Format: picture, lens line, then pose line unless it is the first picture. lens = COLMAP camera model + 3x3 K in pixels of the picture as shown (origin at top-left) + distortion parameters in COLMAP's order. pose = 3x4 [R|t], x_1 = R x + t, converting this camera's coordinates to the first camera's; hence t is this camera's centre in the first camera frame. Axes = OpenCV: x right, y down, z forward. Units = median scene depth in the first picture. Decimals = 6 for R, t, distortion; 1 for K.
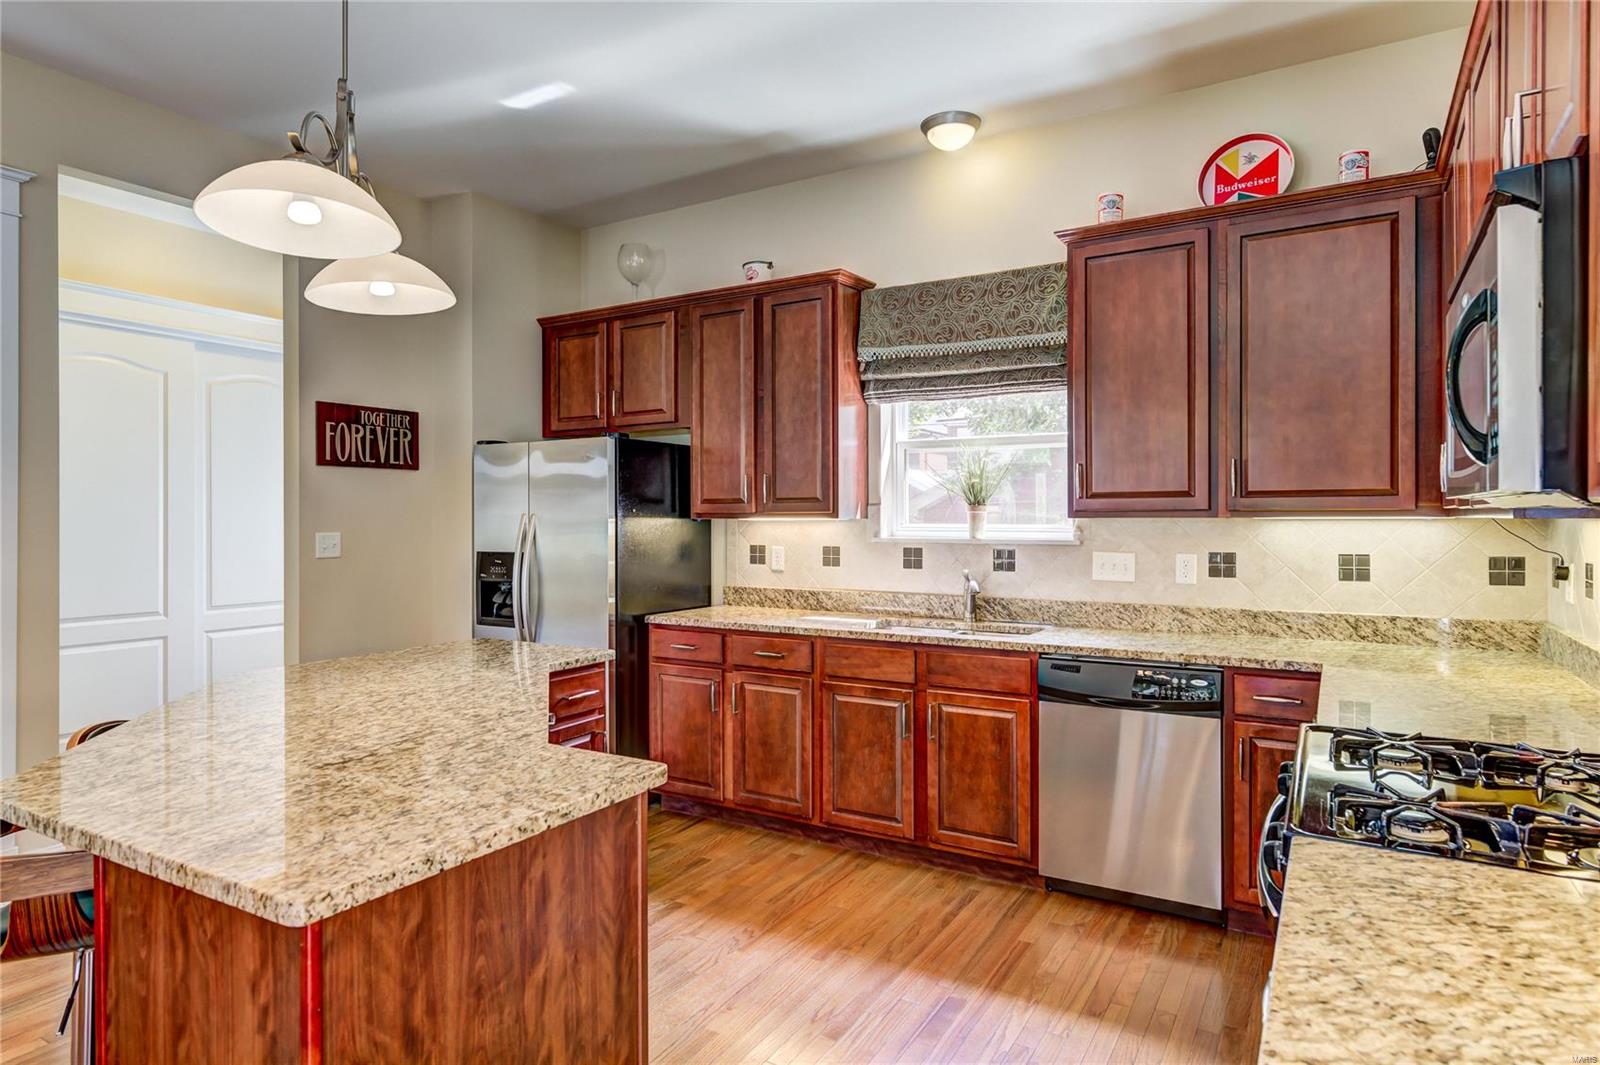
lens RADIAL K [[895.2, 0, 800.5], [0, 895.2, 525.5], [0, 0, 1]] dist [0.005389, -0.001162]
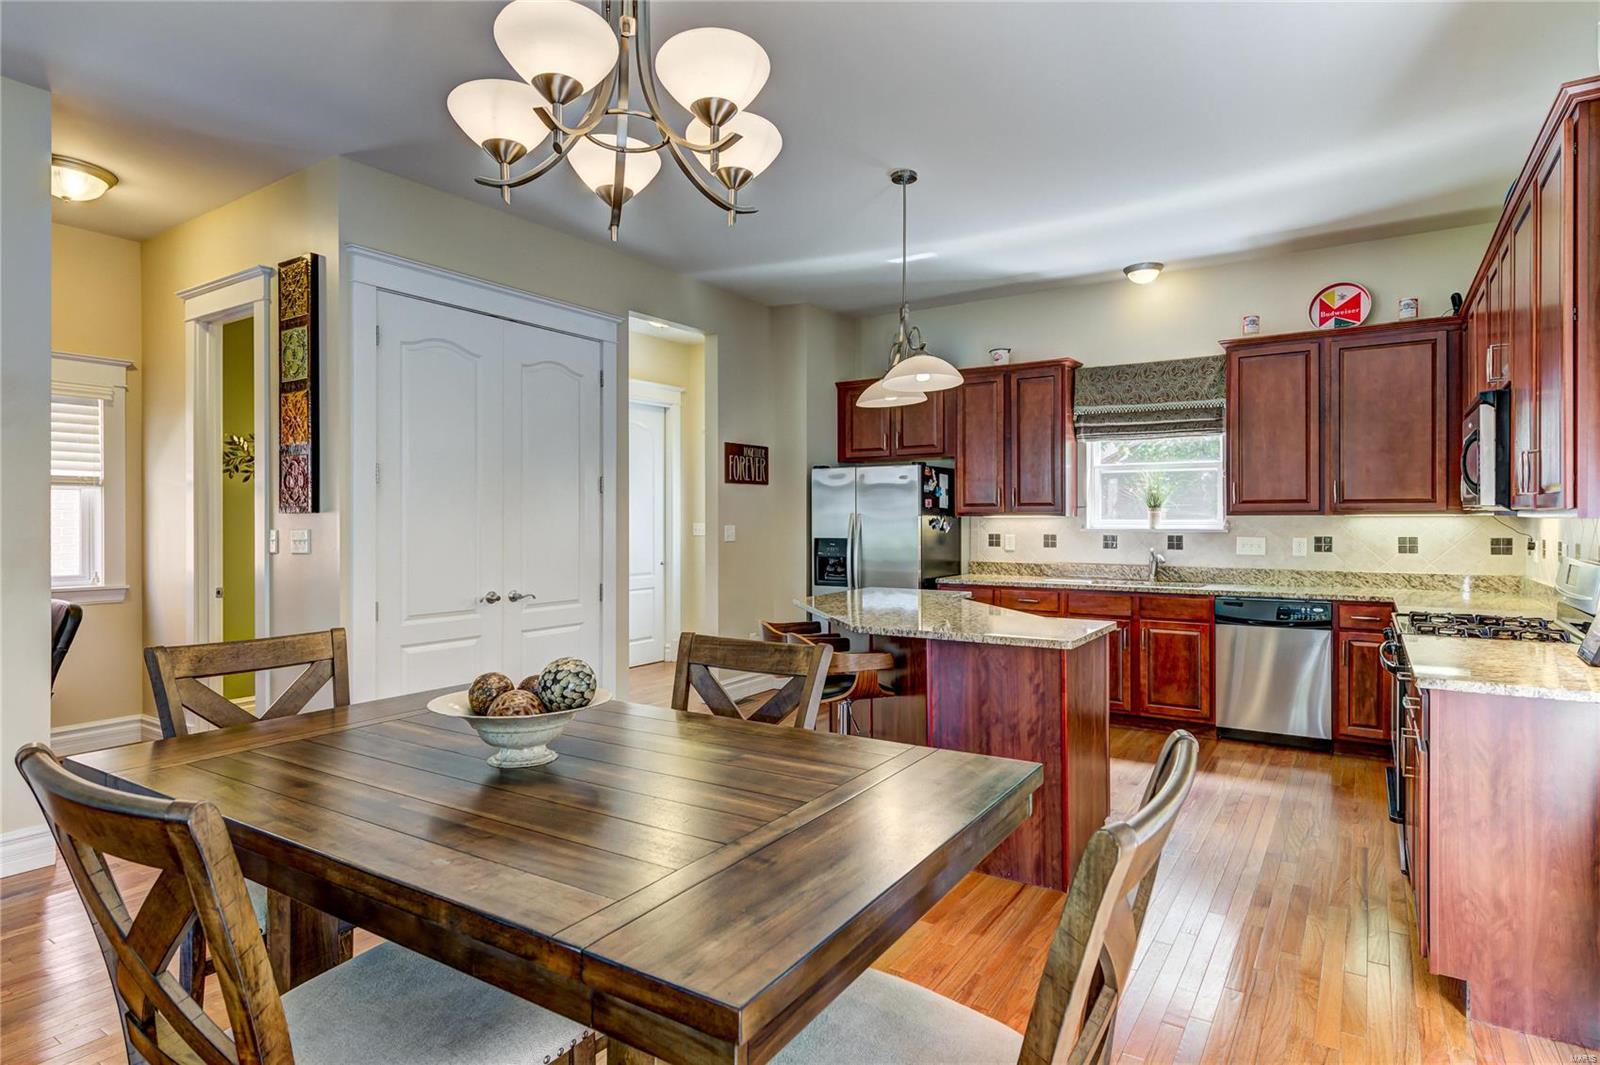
lens RADIAL K [[844.6, 0, 802.8], [0, 844.6, 526.4], [0, 0, 1]] dist [0.003739, -0.000137]
pose [[0.998974, -0.000897, -0.045268, -0.394096], [0.001043, 0.999994, 0.003206, 0.005509], [0.045265, -0.003250, 0.998970, -0.563185]]
